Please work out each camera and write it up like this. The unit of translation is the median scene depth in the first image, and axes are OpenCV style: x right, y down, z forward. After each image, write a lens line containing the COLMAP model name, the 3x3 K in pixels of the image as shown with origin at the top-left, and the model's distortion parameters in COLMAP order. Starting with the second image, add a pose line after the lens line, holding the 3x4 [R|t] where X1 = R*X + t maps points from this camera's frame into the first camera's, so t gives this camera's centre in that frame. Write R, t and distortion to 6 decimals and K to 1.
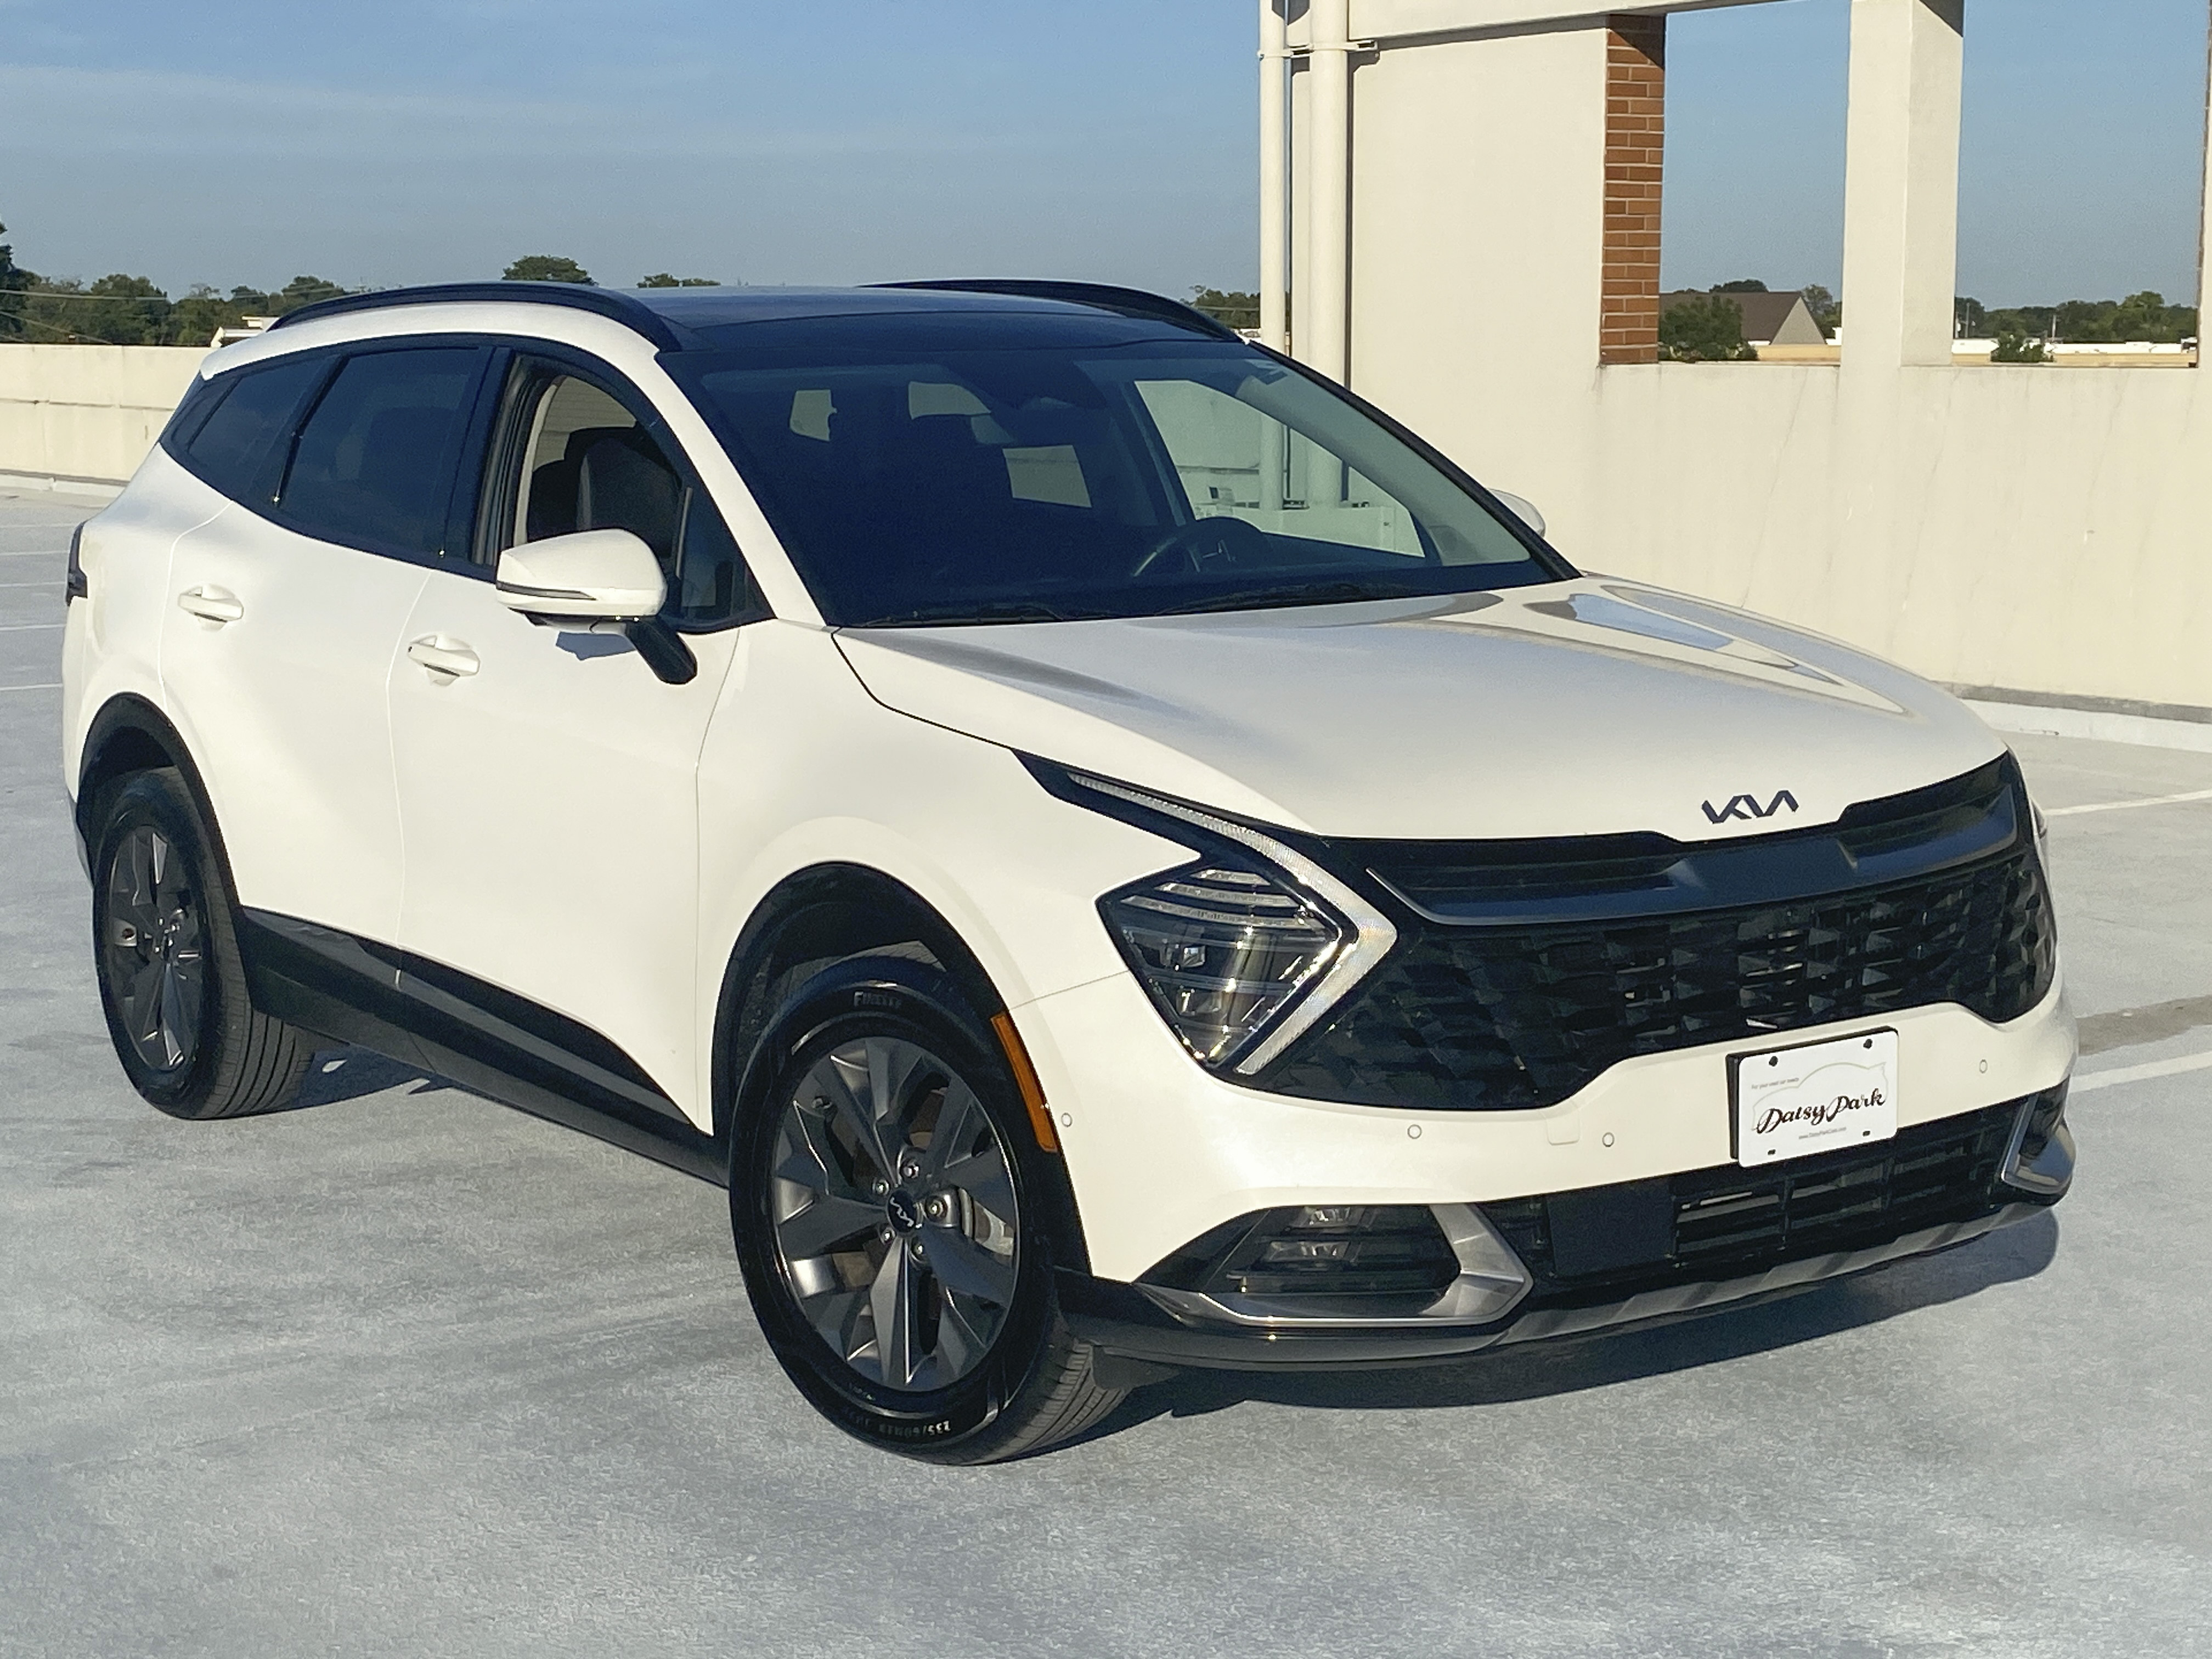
lens RADIAL K [[3577.4, 0, 1106.0], [0, 3577.4, 829.5], [0, 0, 1]] dist [0.159914, 0.011470]
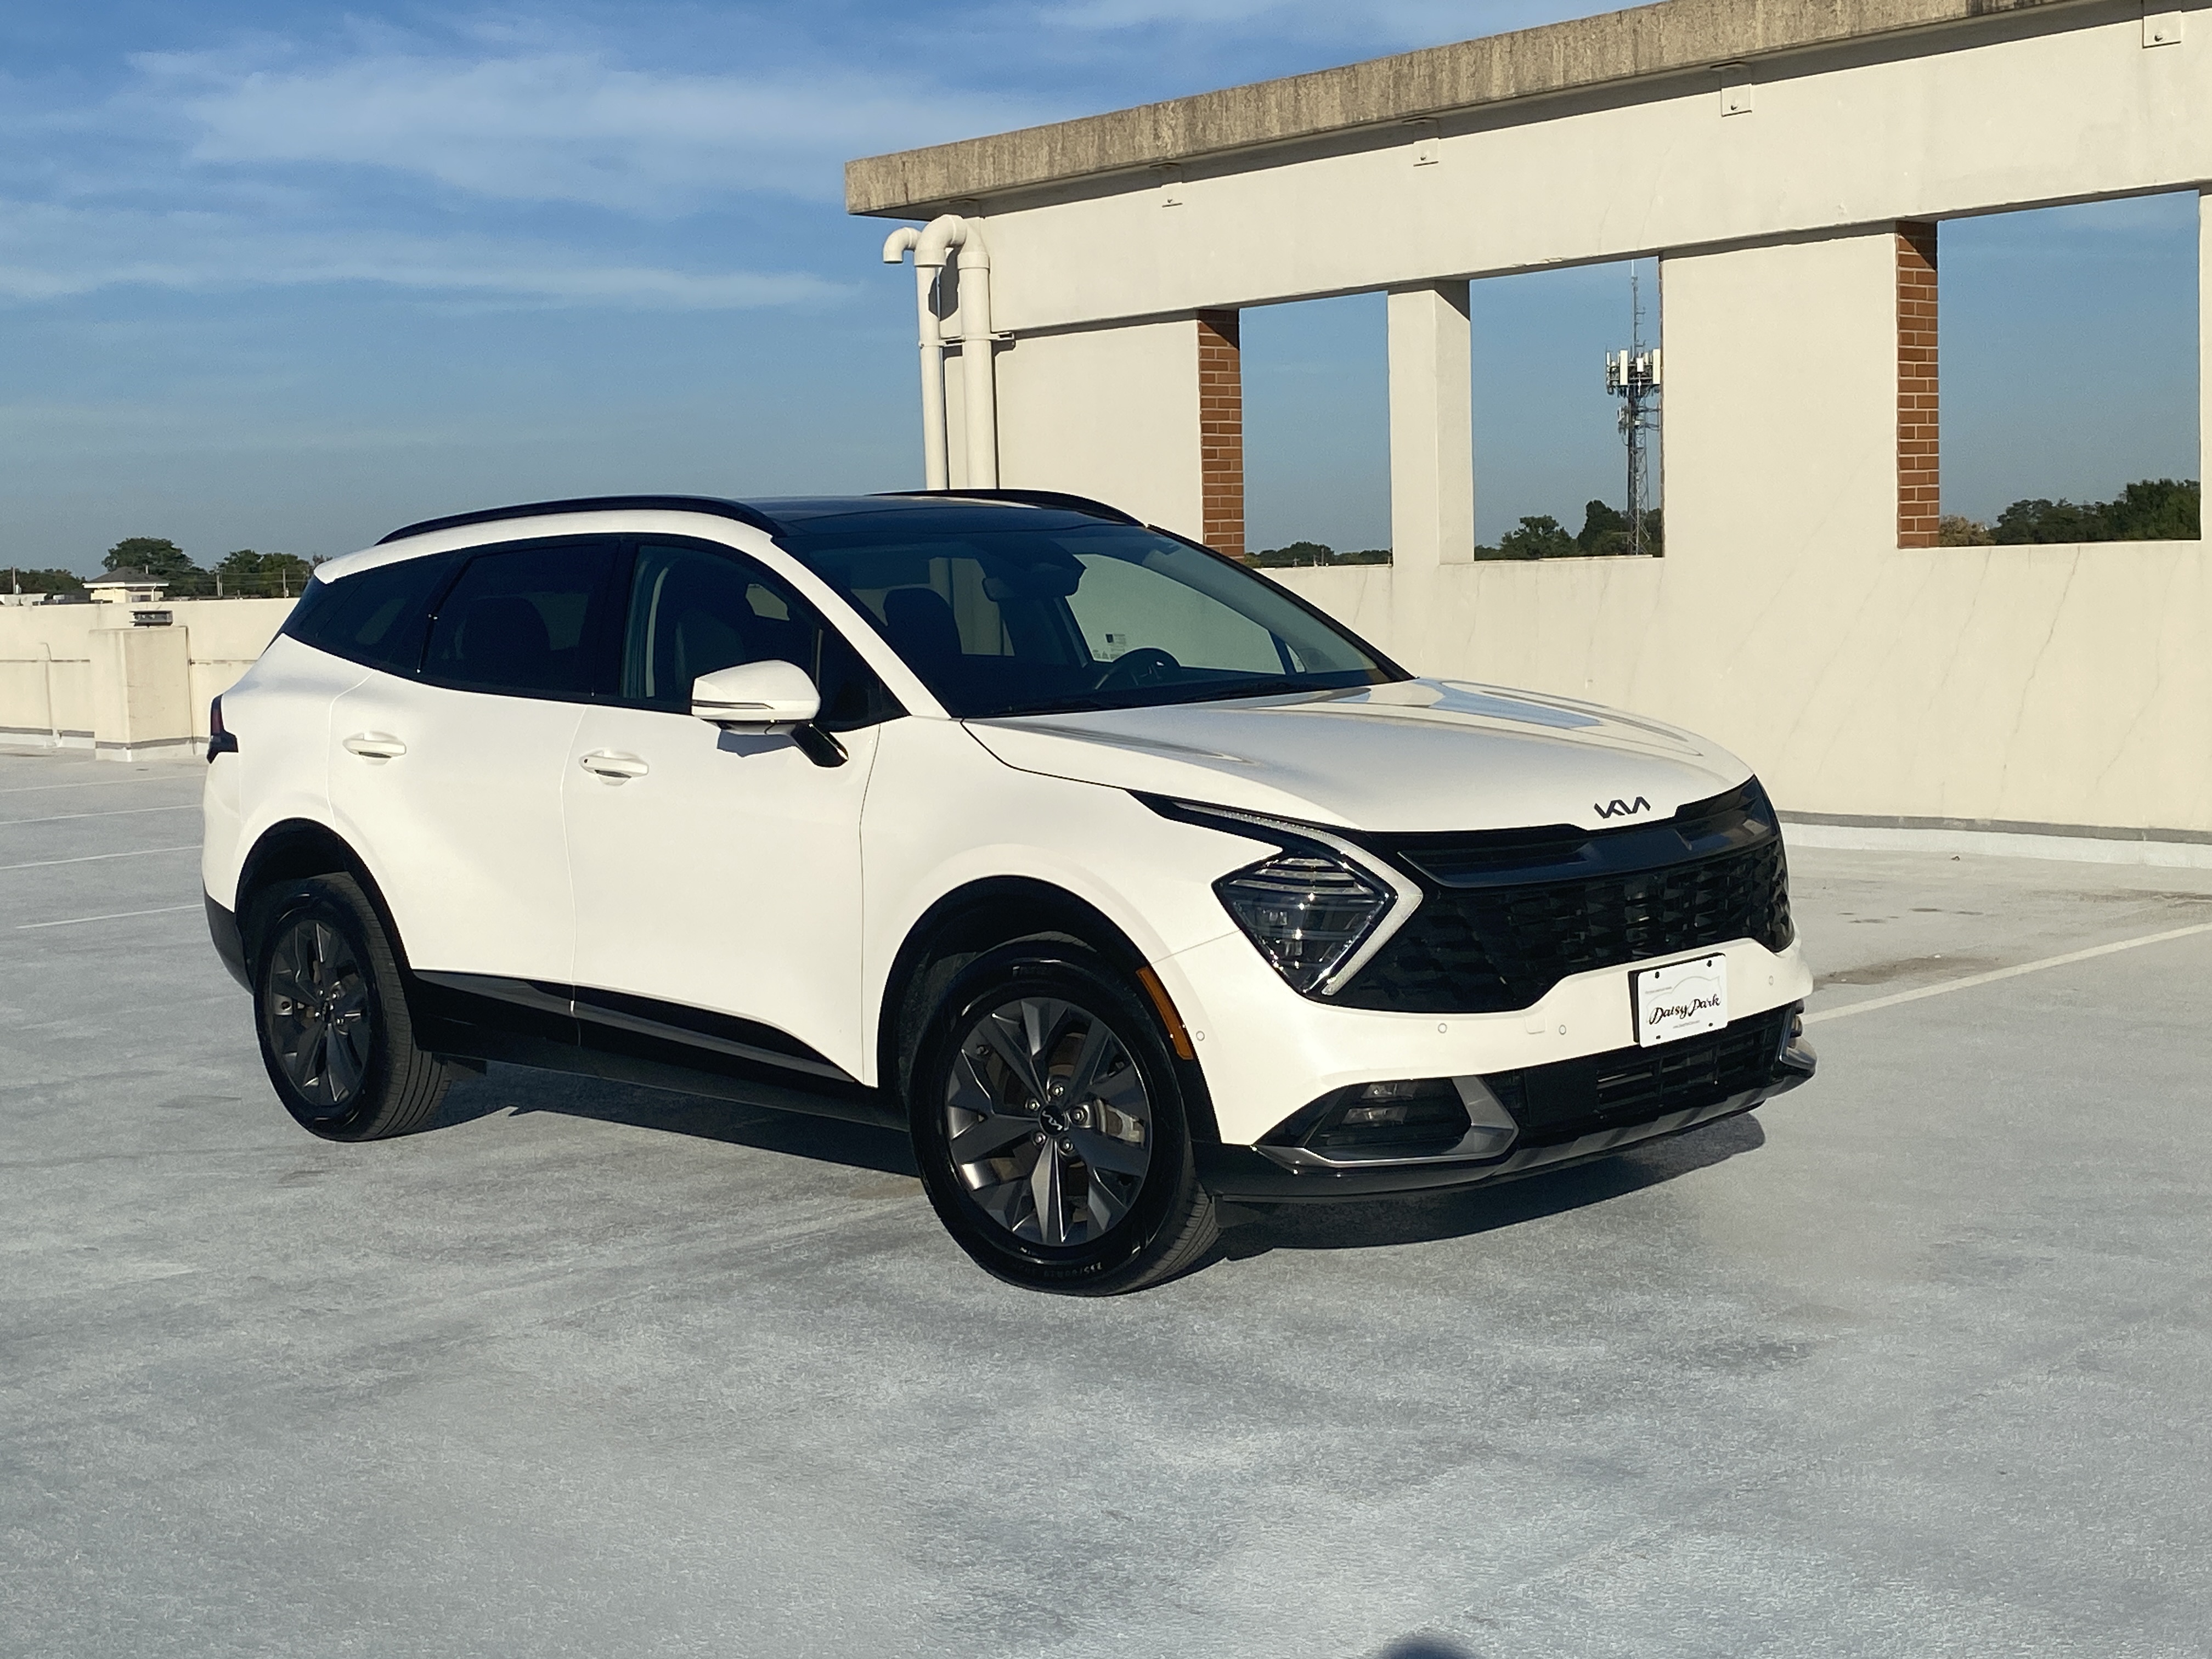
lens RADIAL K [[2923.8, 0, 1106.0], [0, 2923.8, 829.5], [0, 0, 1]] dist [0.179223, 0.000497]
pose [[0.988111, -0.042455, 0.147762, -0.204978], [0.050094, 0.997573, -0.048366, 0.049439], [-0.145350, 0.055193, 0.987840, -0.158782]]
